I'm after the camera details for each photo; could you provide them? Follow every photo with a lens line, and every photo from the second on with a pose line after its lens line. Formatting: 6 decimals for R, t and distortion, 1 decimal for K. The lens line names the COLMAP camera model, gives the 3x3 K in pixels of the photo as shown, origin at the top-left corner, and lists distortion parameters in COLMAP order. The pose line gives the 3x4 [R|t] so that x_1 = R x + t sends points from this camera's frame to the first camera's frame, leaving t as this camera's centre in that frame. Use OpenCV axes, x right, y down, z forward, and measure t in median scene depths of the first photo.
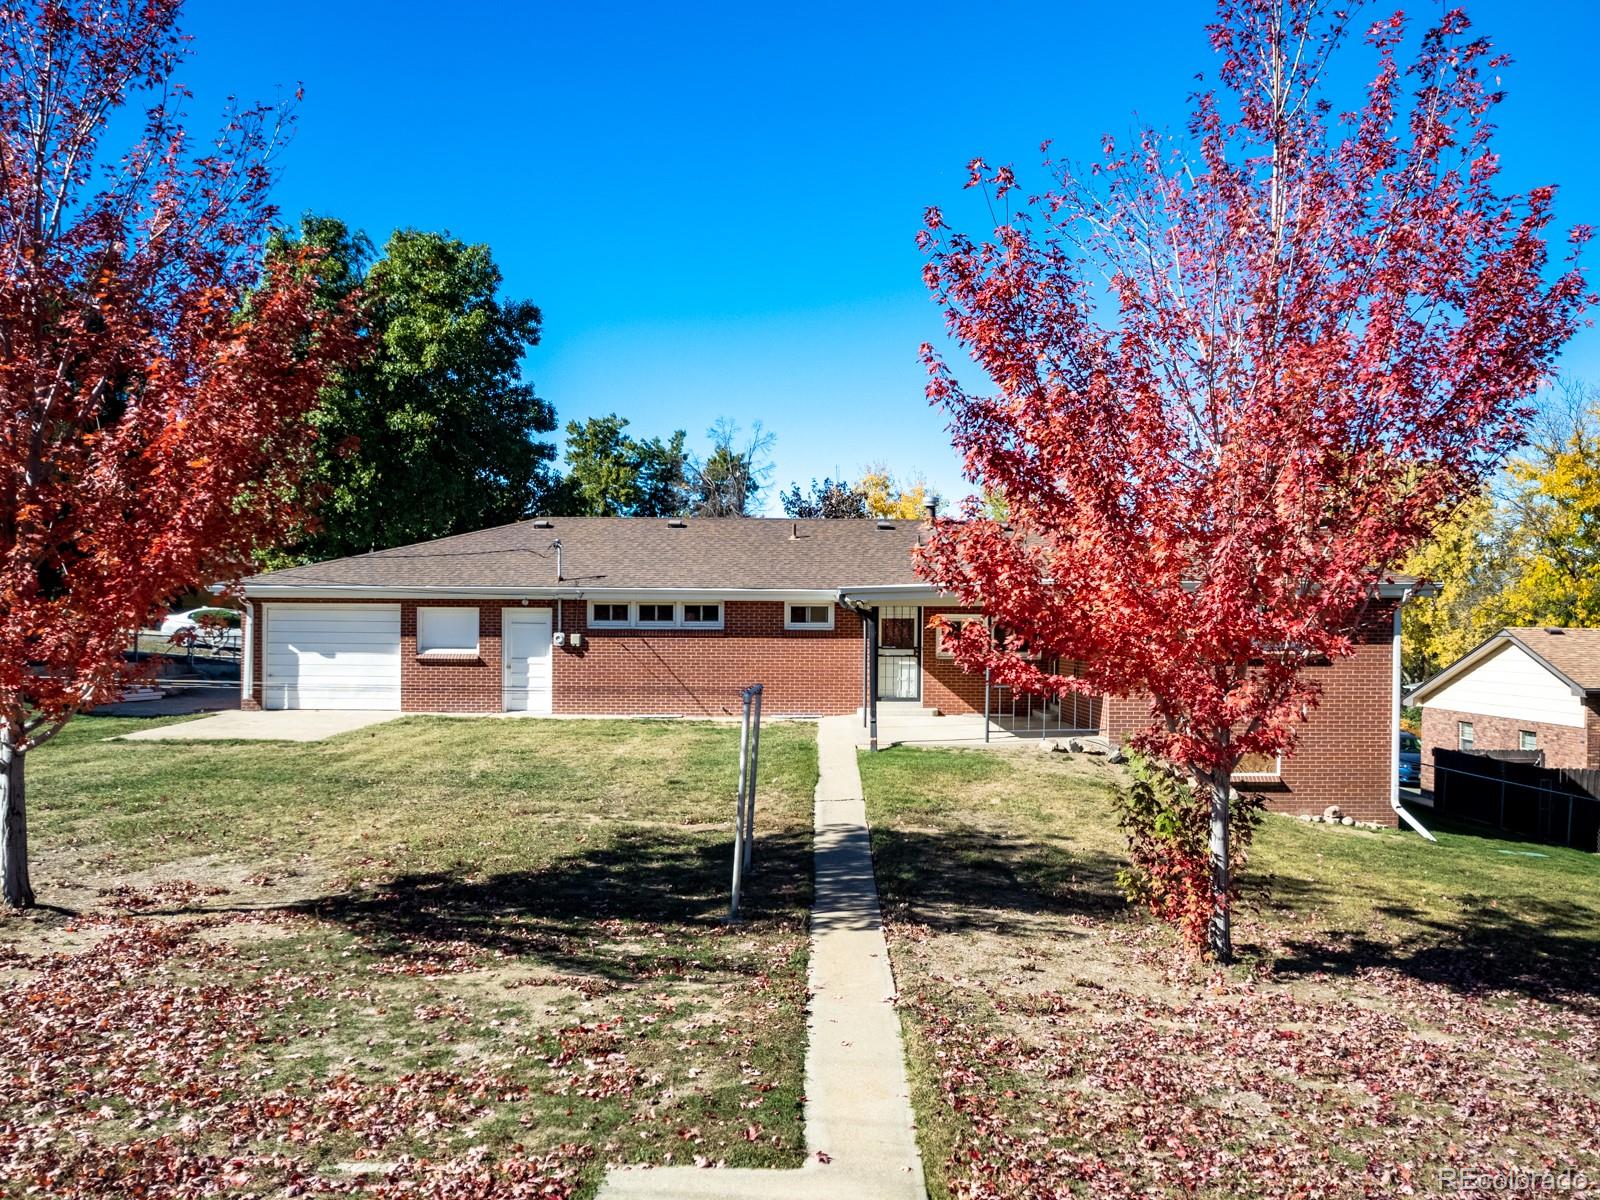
lens RADIAL K [[1374.2, 0, 864.9], [0, 1374.2, 604.8], [0, 0, 1]] dist [-0.040005, -0.006980]
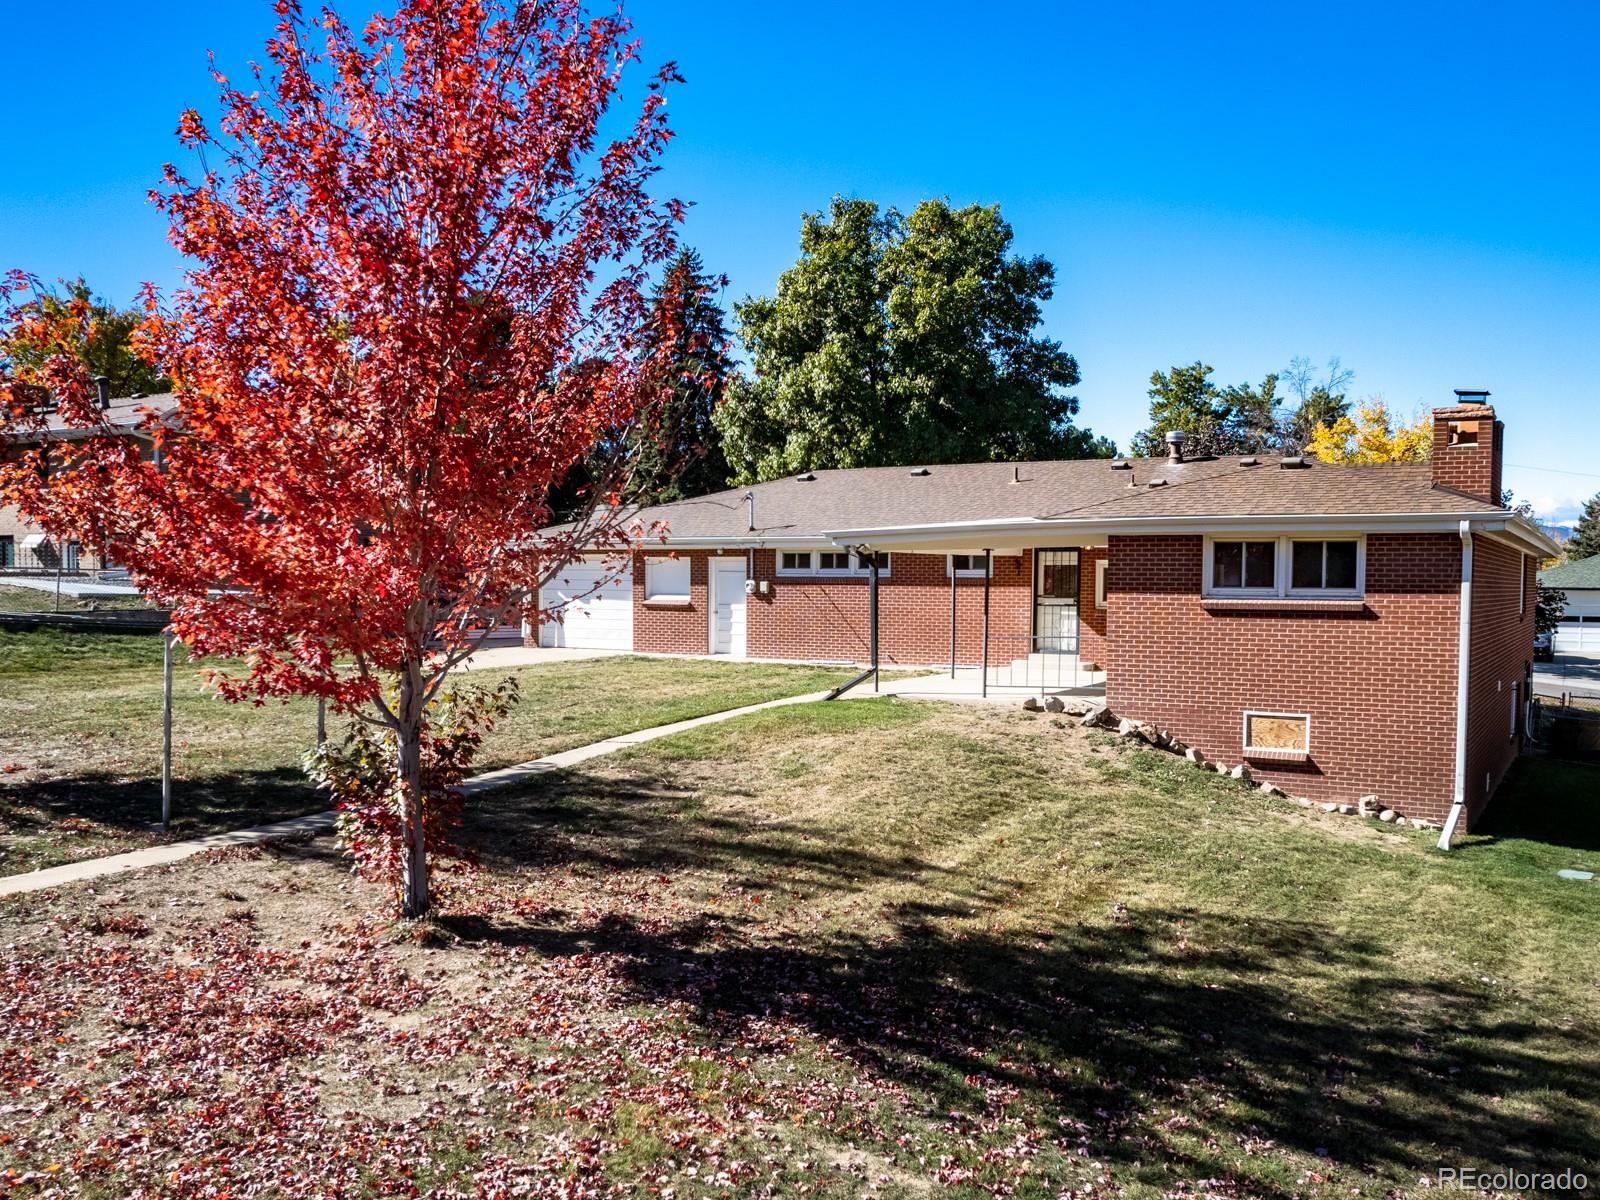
lens RADIAL K [[1374.2, 0, 864.9], [0, 1374.2, 604.8], [0, 0, 1]] dist [-0.040005, -0.006980]
pose [[0.870942, 0.008539, -0.491312, 0.367040], [0.007587, 0.999496, 0.030819, 0.007283], [0.491327, -0.030570, 0.870438, 0.127694]]
